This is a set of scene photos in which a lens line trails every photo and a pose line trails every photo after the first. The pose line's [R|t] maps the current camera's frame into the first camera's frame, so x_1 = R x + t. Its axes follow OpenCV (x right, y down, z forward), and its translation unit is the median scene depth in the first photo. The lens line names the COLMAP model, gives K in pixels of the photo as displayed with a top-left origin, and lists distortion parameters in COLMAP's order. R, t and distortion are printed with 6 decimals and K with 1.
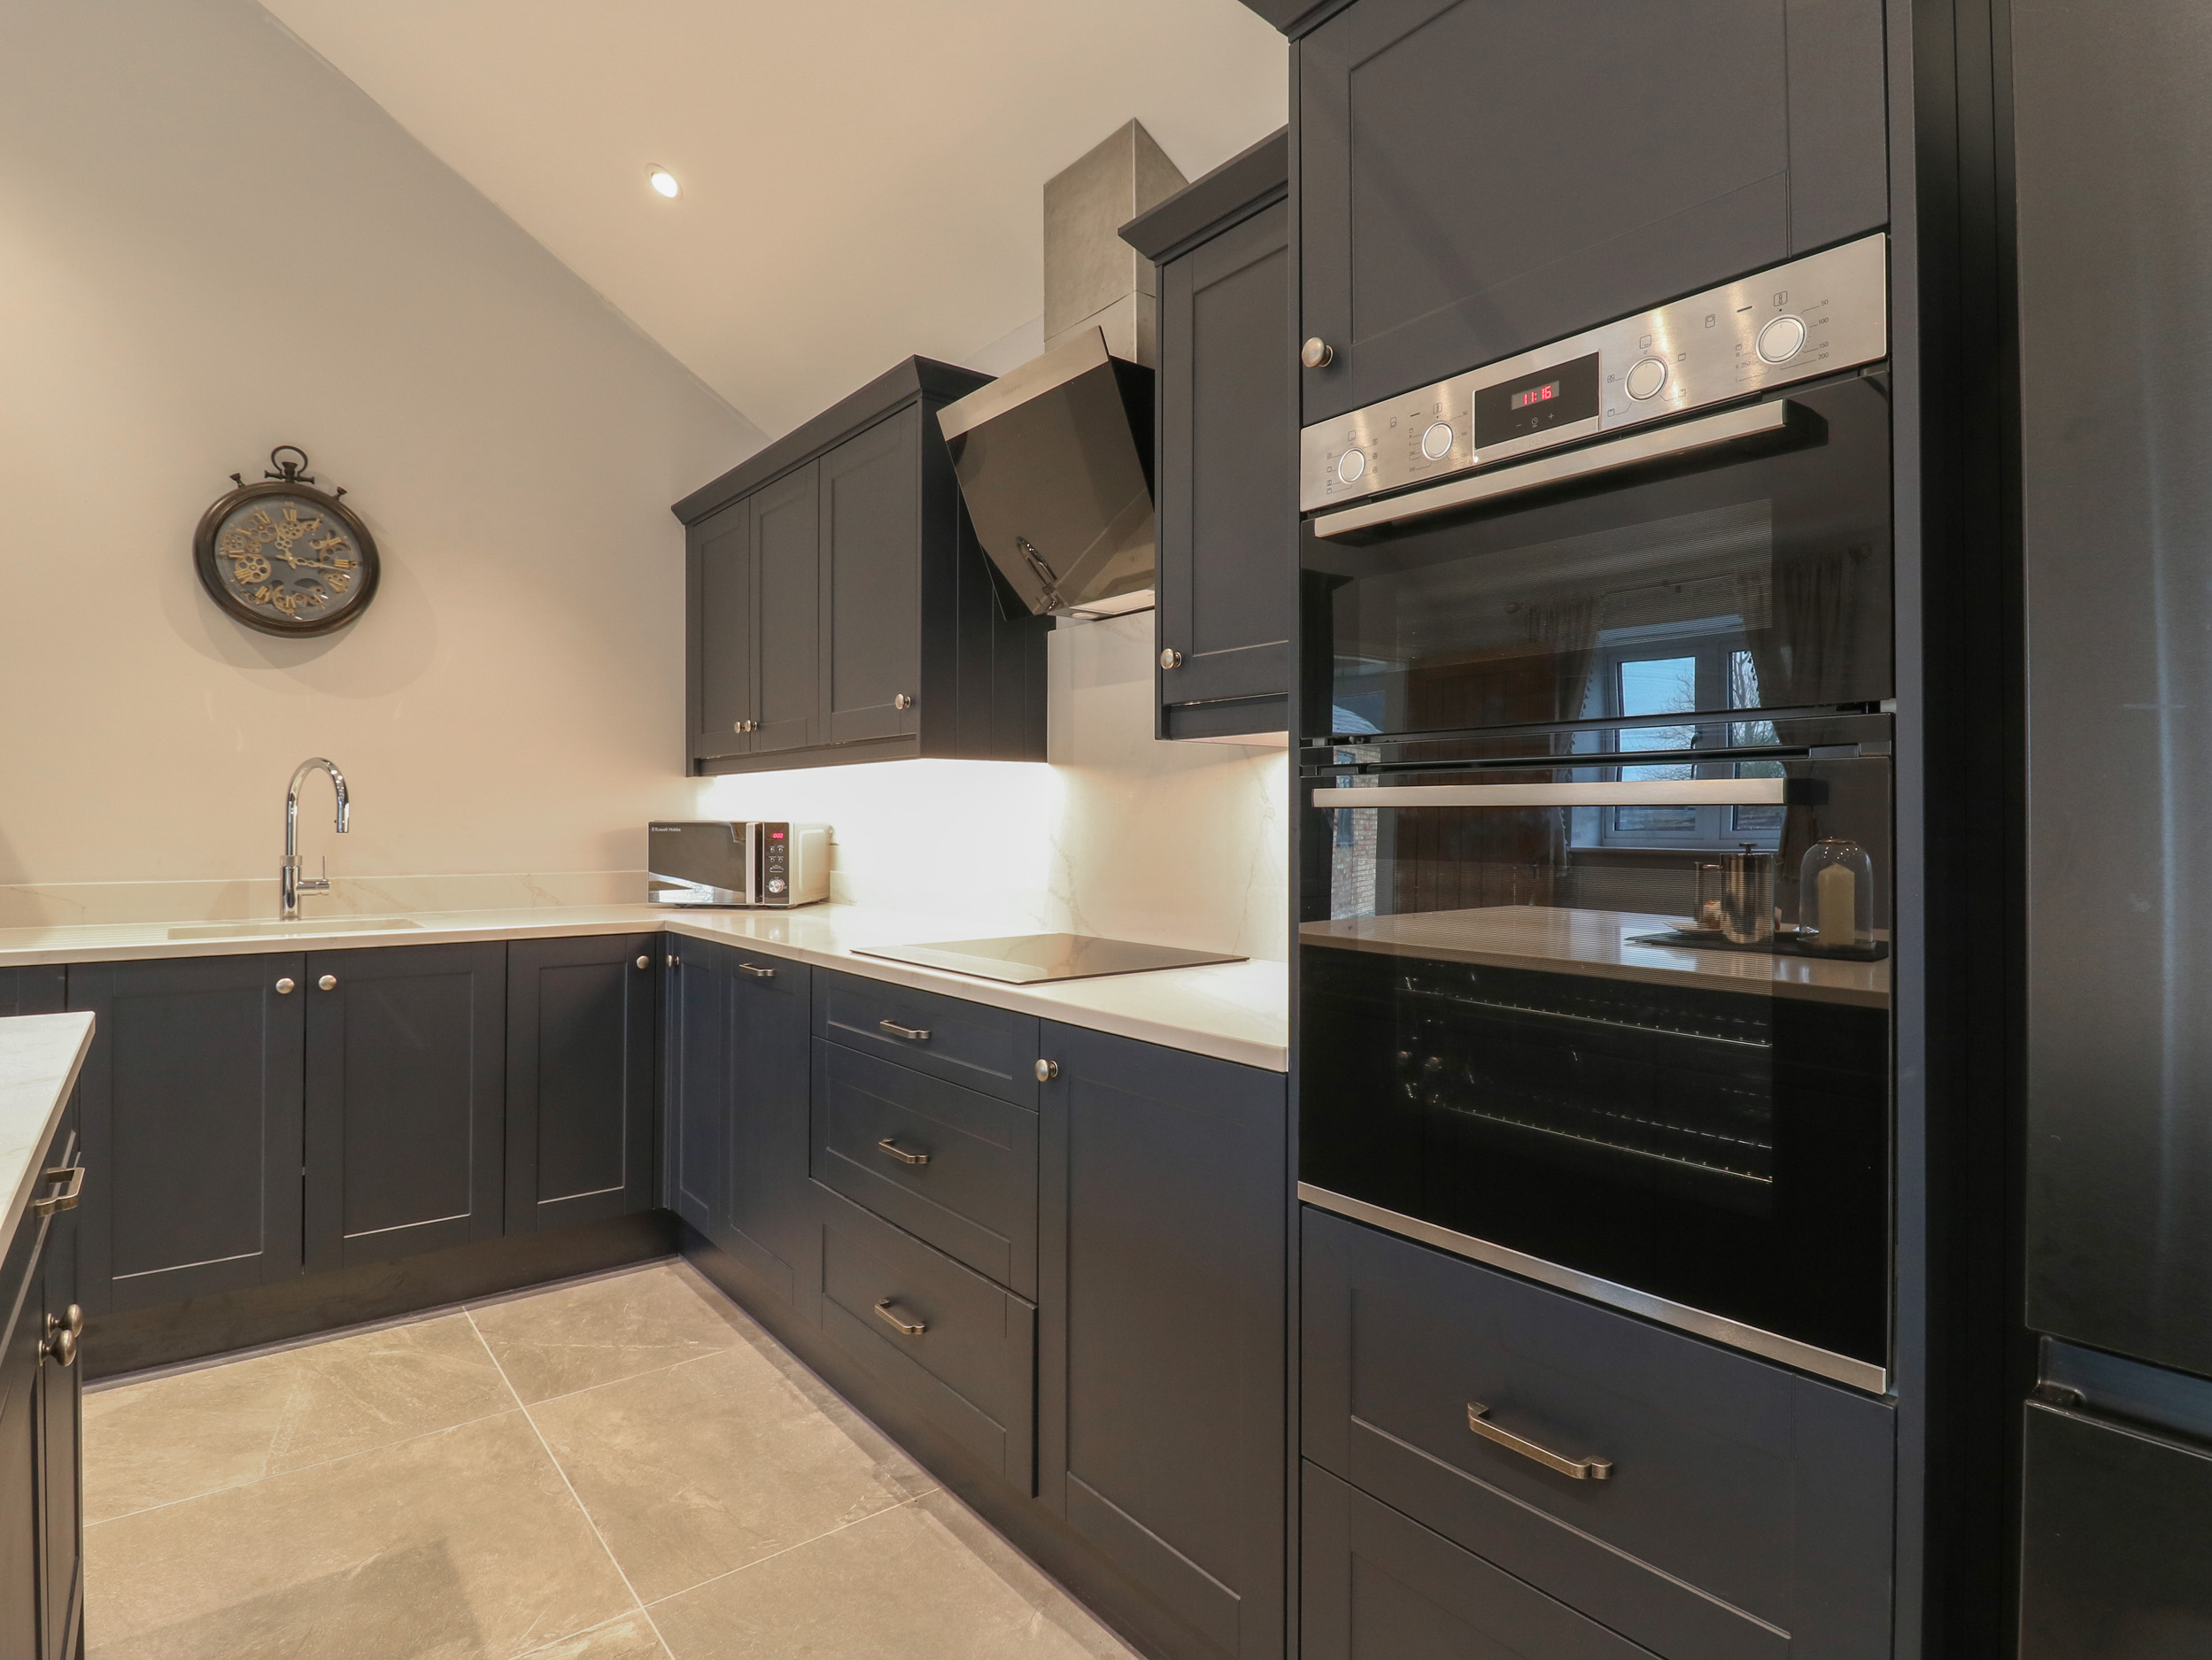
lens RADIAL K [[1151.7, 0, 1128.2], [0, 1151.7, 811.3], [0, 0, 1]] dist [0.001544, -0.012665]
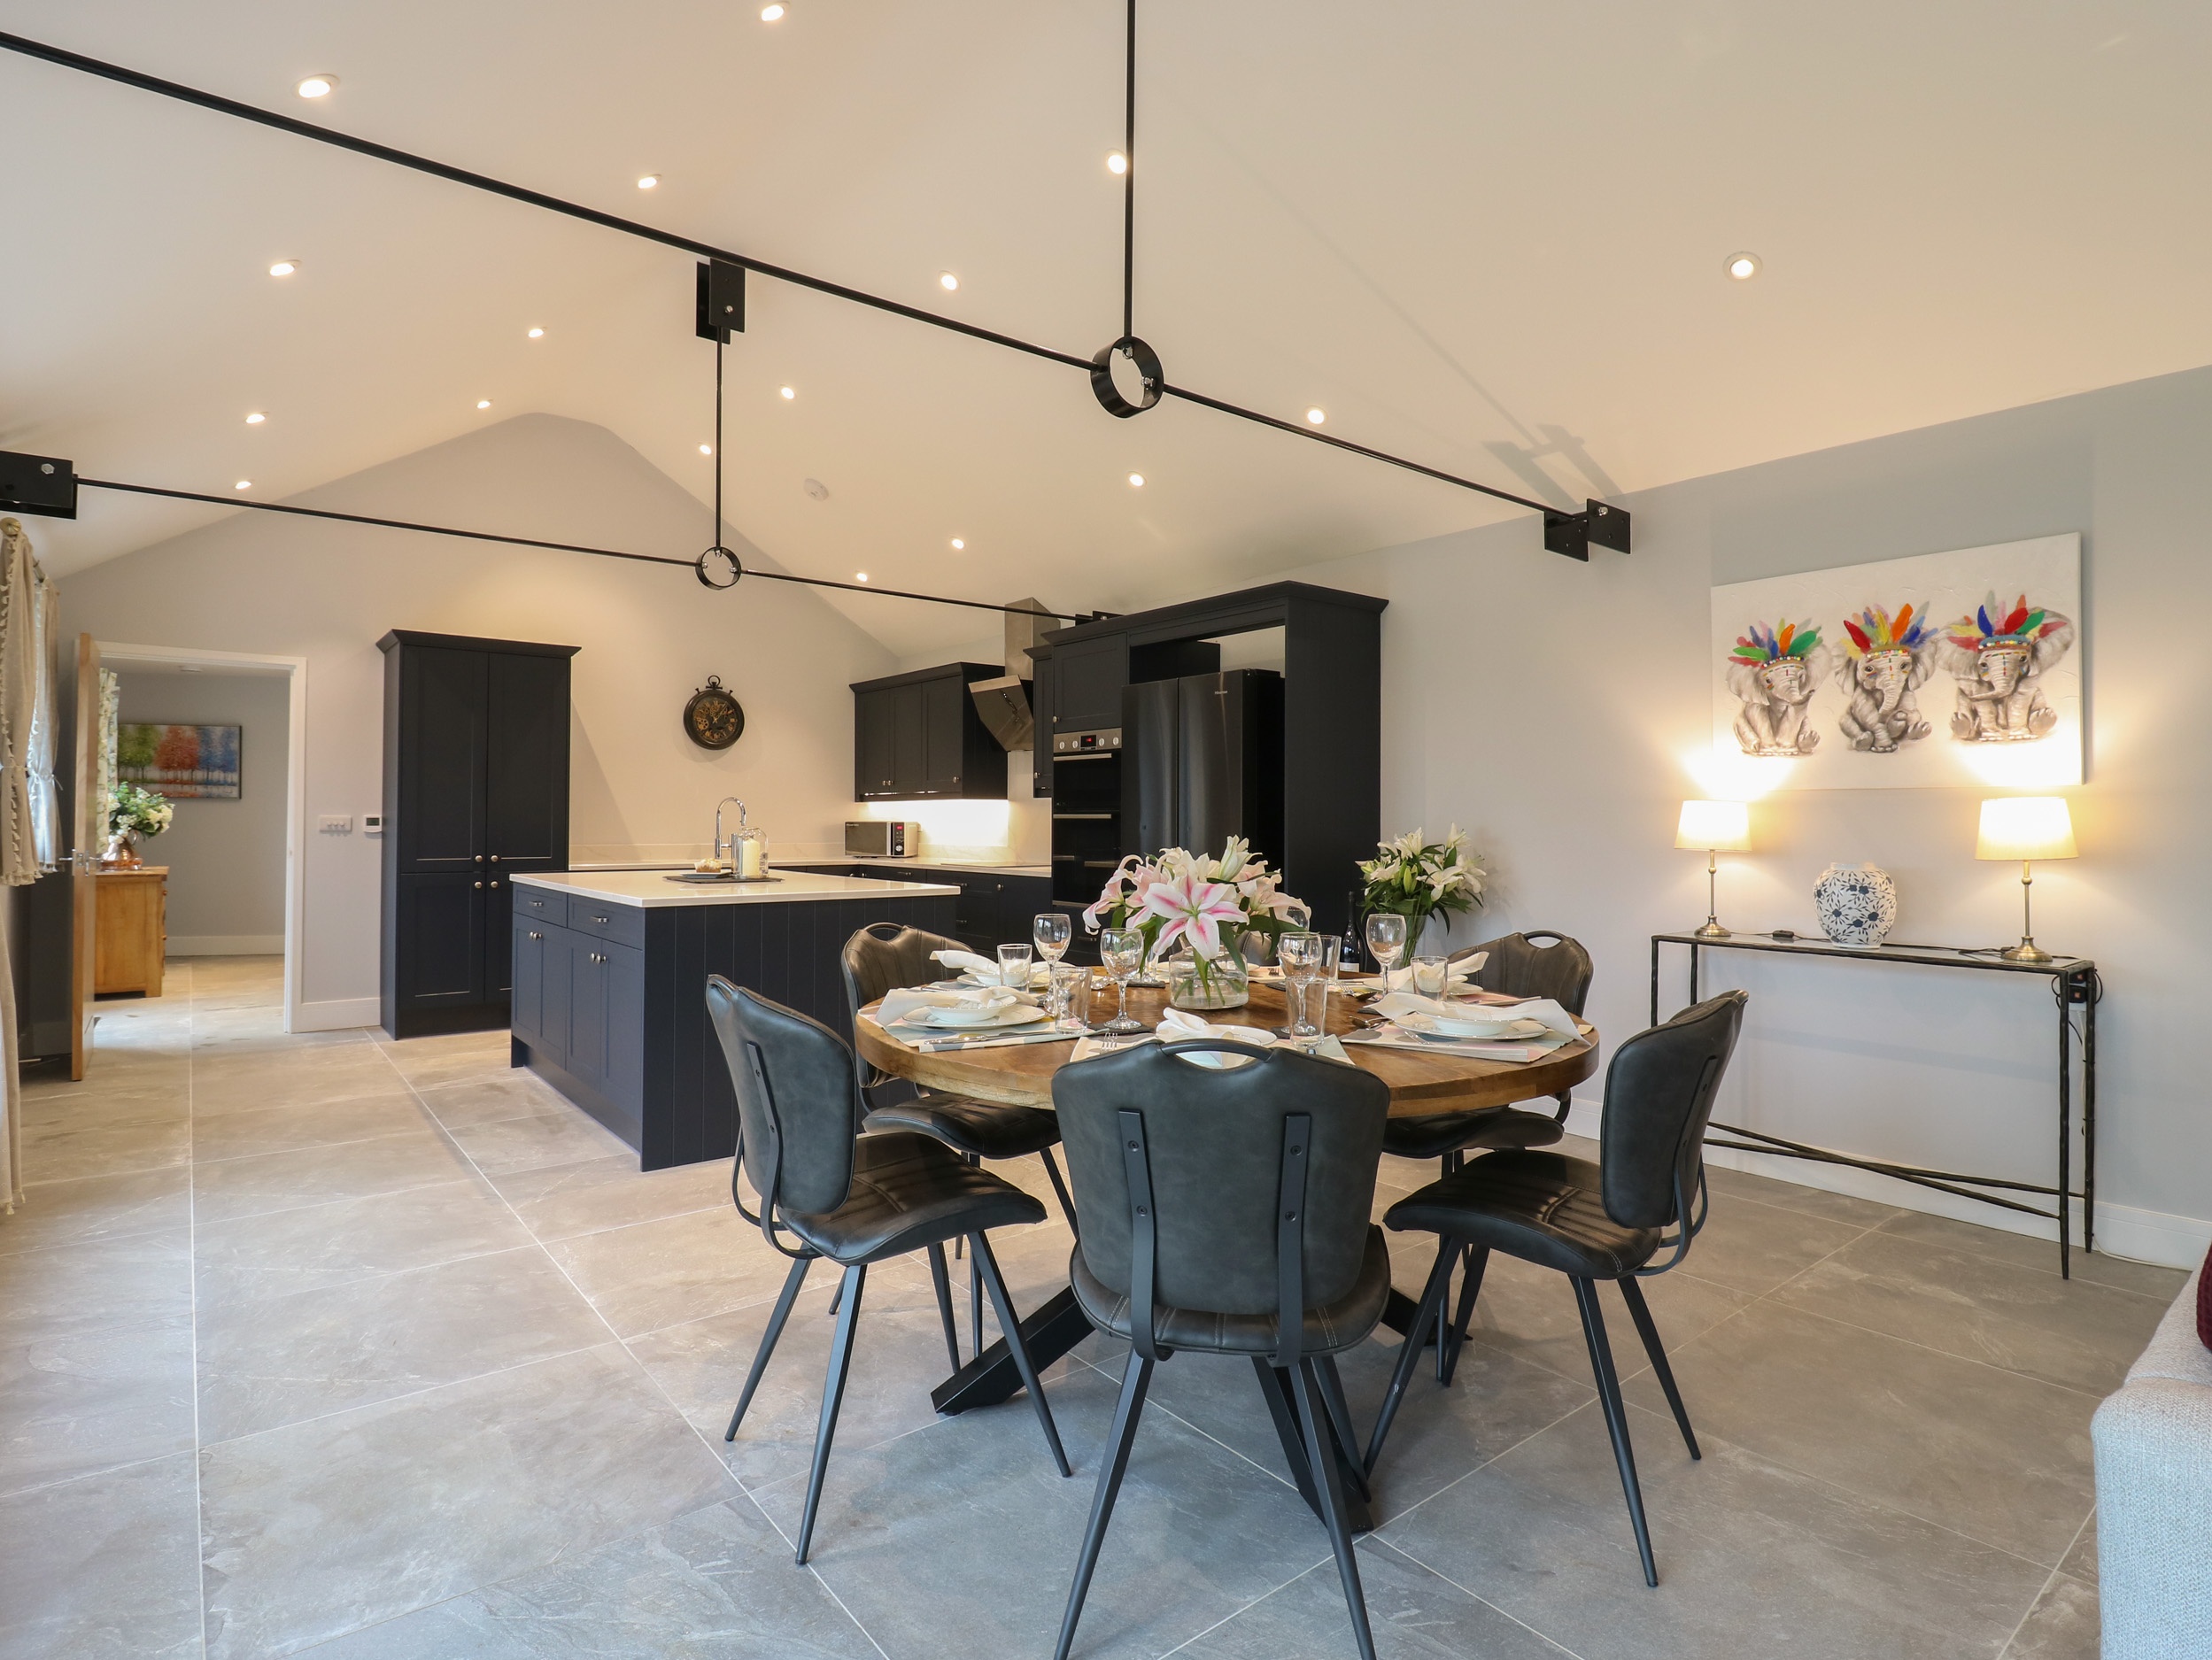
lens RADIAL K [[1151.7, 0, 1124.3], [0, 1151.7, 807.2], [0, 0, 1]] dist [0.001544, -0.012665]
pose [[0.999984, 0.000464, -0.005636, 0.209632], [-0.000493, 0.999987, -0.005161, -0.010975], [0.005634, 0.005164, 0.999971, -1.630255]]
